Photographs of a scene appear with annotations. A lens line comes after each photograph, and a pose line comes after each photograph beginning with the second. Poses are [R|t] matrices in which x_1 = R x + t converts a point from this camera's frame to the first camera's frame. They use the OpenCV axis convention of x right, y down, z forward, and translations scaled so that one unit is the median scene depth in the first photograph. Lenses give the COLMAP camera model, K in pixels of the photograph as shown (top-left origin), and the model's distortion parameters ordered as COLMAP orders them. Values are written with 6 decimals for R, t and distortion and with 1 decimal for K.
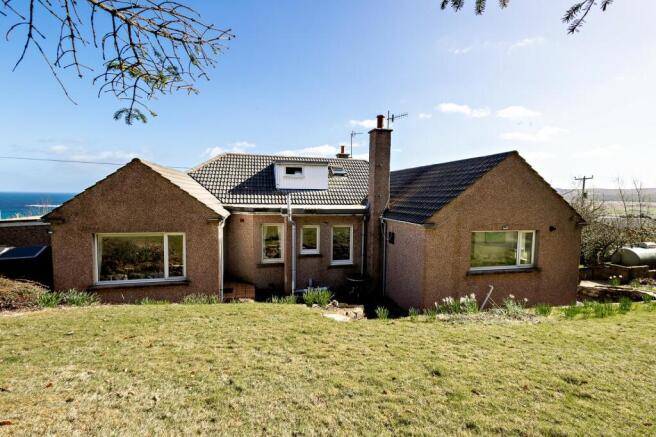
lens RADIAL K [[309.1, 0, 328.0], [0, 309.1, 218.5], [0, 0, 1]] dist [-0.001961, -0.000693]
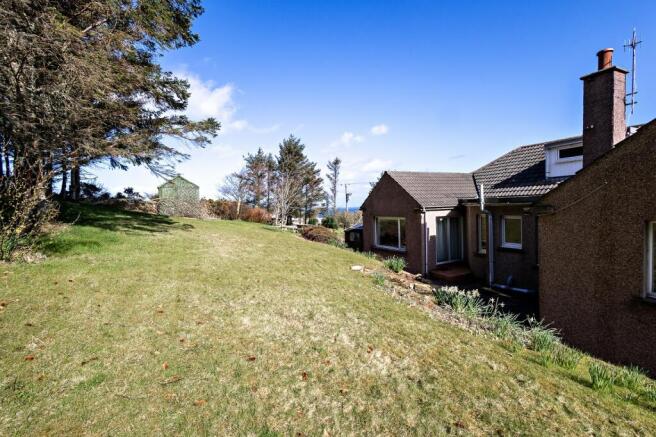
lens RADIAL K [[309.1, 0, 328.0], [0, 309.1, 218.5], [0, 0, 1]] dist [-0.001961, -0.000693]
pose [[0.221444, 0.013300, -0.975082, 0.689279], [-0.038253, 0.999256, 0.004943, 0.045777], [0.974422, 0.036205, 0.221788, 0.292417]]
